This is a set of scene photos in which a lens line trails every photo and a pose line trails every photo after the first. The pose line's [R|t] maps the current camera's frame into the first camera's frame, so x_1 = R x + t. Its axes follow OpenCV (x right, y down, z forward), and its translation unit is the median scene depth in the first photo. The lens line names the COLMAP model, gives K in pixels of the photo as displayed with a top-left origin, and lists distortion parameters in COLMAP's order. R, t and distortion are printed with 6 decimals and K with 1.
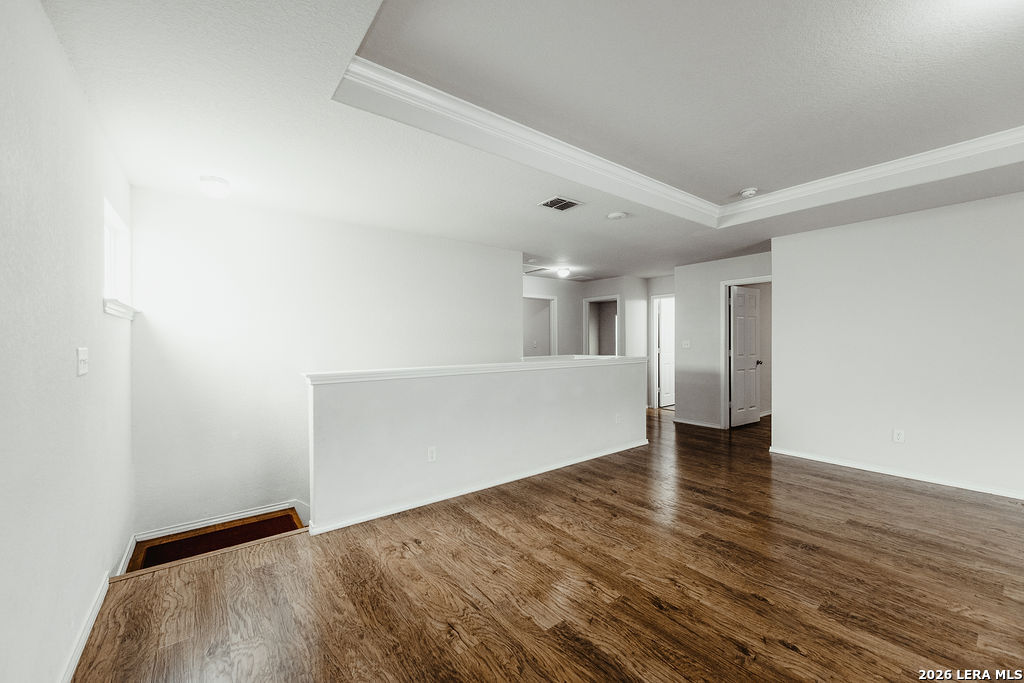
lens RADIAL K [[400.4, 0, 511.2], [0, 400.4, 342.6], [0, 0, 1]] dist [-0.001224, -0.000740]
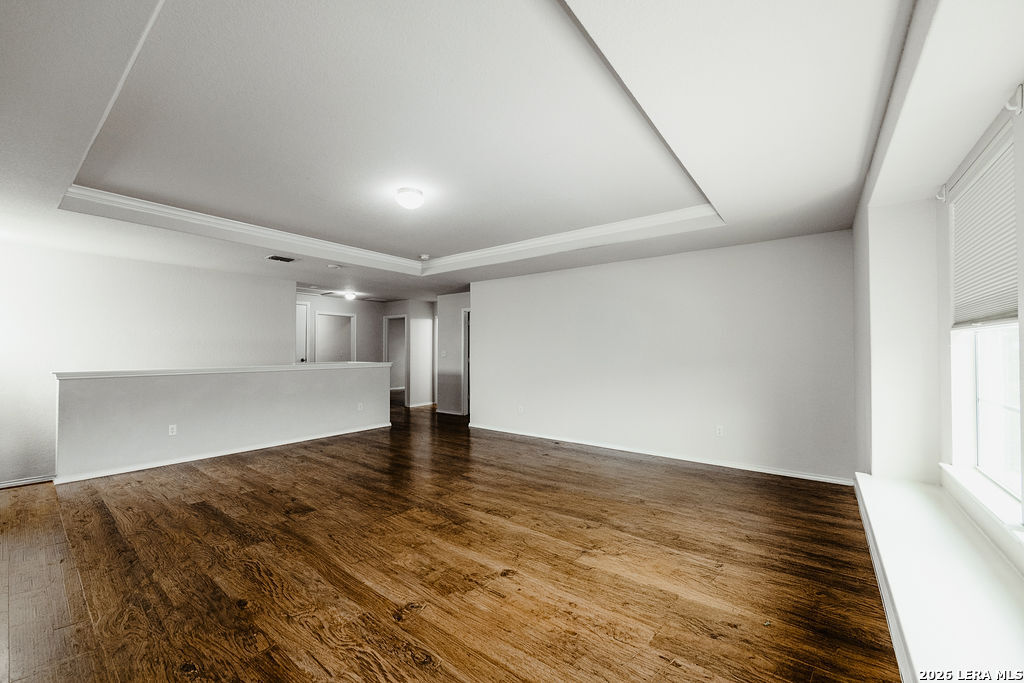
lens RADIAL K [[400.4, 0, 511.2], [0, 400.4, 342.6], [0, 0, 1]] dist [-0.001224, -0.000740]
pose [[0.964279, 0.011797, 0.264625, 0.445689], [-0.005273, 0.999665, -0.025351, -0.000520], [-0.264836, 0.023050, 0.964018, -0.528436]]
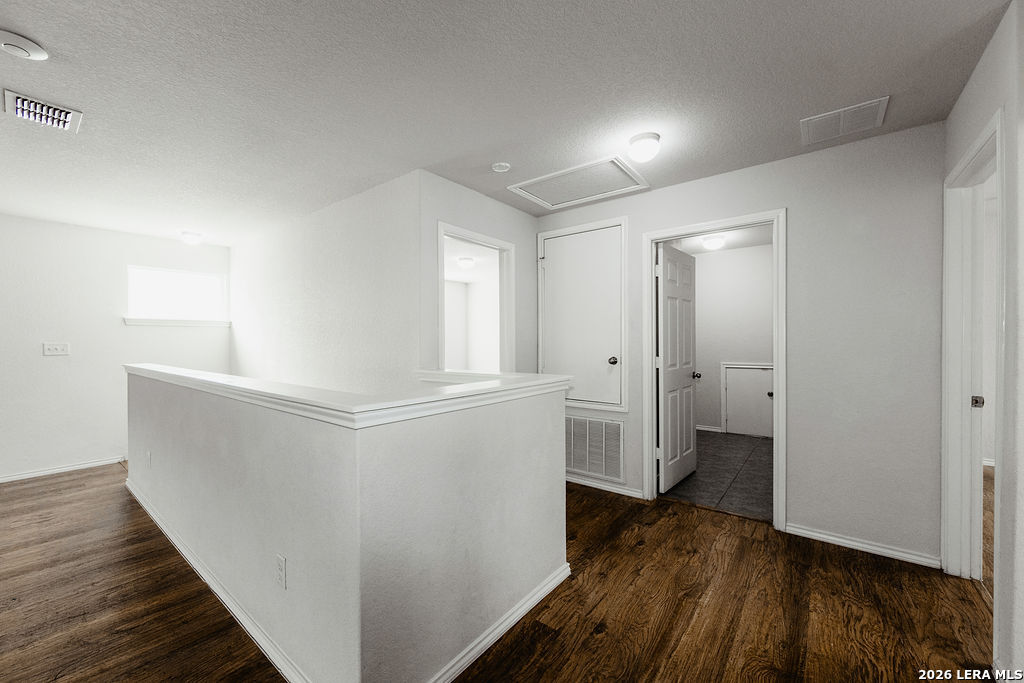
lens RADIAL K [[400.4, 0, 511.2], [0, 400.4, 342.6], [0, 0, 1]] dist [-0.001224, -0.000740]
pose [[0.251868, 0.013154, -0.967672, 0.717140], [-0.002853, 0.999913, 0.012850, -0.007551], [0.967757, -0.000475, 0.251884, 1.234617]]
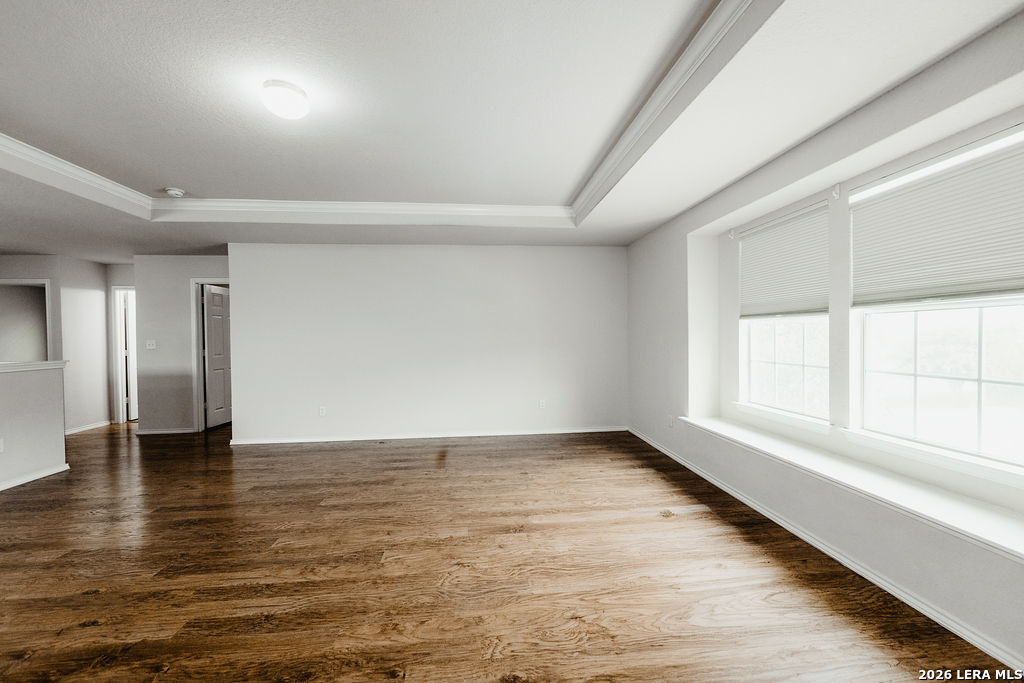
lens RADIAL K [[400.4, 0, 511.2], [0, 400.4, 342.6], [0, 0, 1]] dist [-0.001224, -0.000740]
pose [[0.529318, -0.011082, 0.848351, 0.161339], [0.011427, 0.999917, 0.005932, 0.005062], [-0.848347, 0.006555, 0.529401, -0.215041]]
